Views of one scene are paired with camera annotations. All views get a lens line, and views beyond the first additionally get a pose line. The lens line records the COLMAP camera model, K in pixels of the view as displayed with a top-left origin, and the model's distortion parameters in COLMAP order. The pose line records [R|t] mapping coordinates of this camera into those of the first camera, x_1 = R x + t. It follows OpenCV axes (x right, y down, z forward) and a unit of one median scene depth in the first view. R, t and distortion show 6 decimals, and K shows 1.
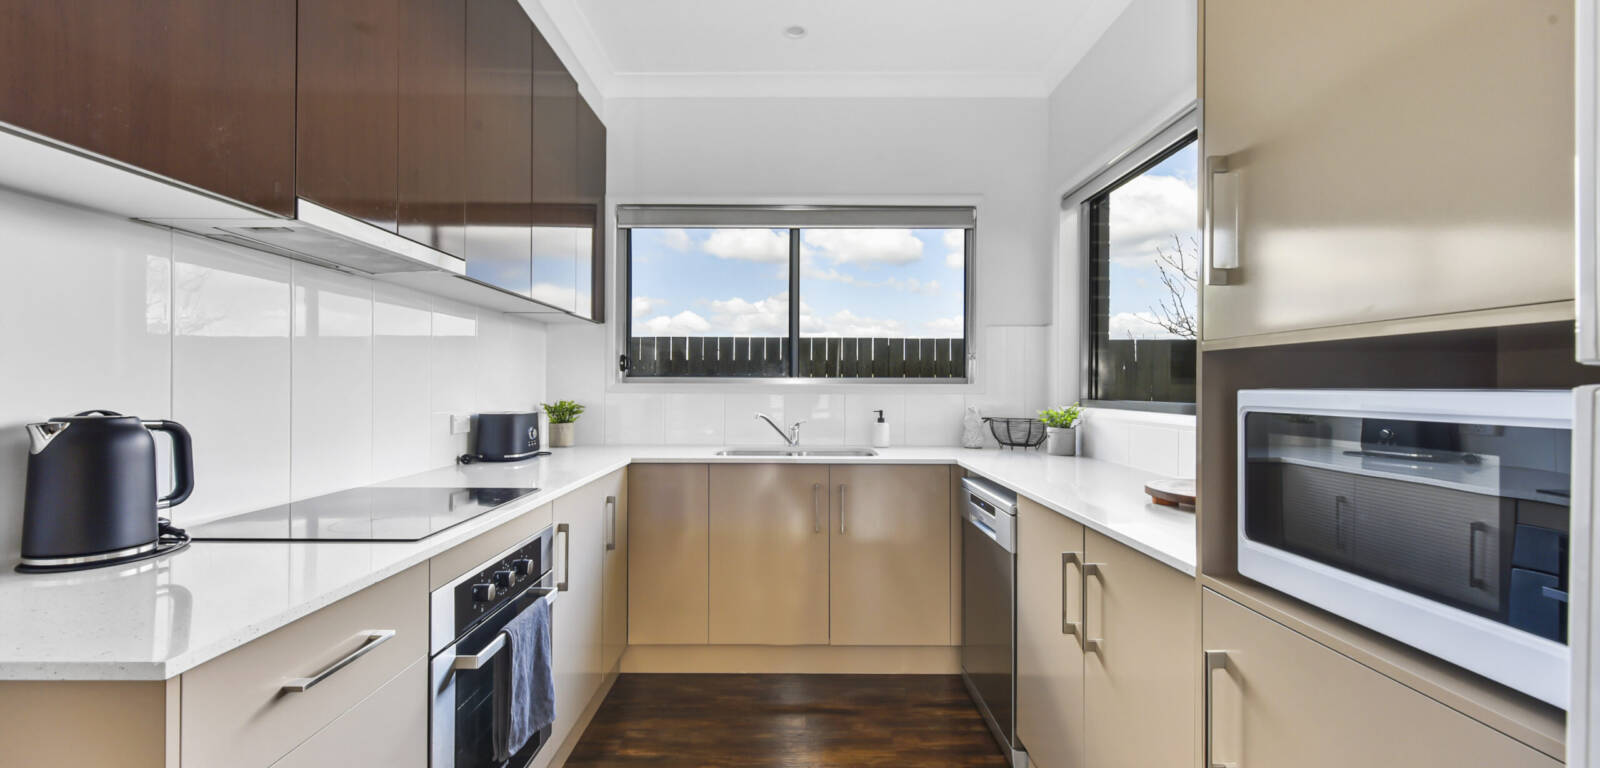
lens RADIAL K [[635.2, 0, 793.8], [0, 635.2, 387.3], [0, 0, 1]] dist [0.004713, -0.000392]
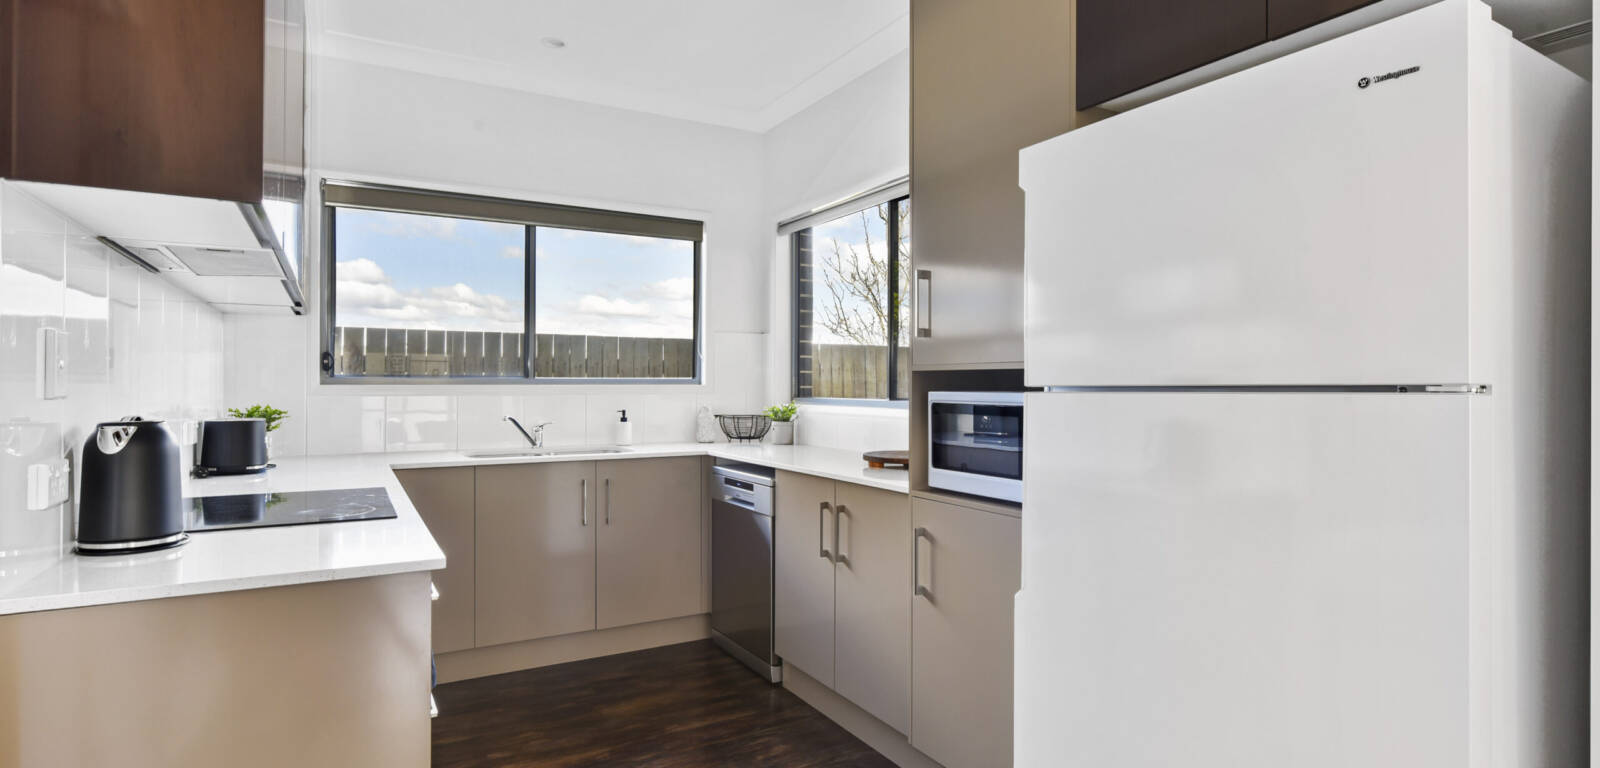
lens RADIAL K [[786.5, 0, 798.0], [0, 786.5, 379.2], [0, 0, 1]] dist [-0.000379, -0.000014]
pose [[0.871237, 0.000776, 0.490862, -0.281222], [0.002461, 0.999979, -0.005948, -0.006782], [-0.490856, 0.006390, 0.871217, -0.304113]]
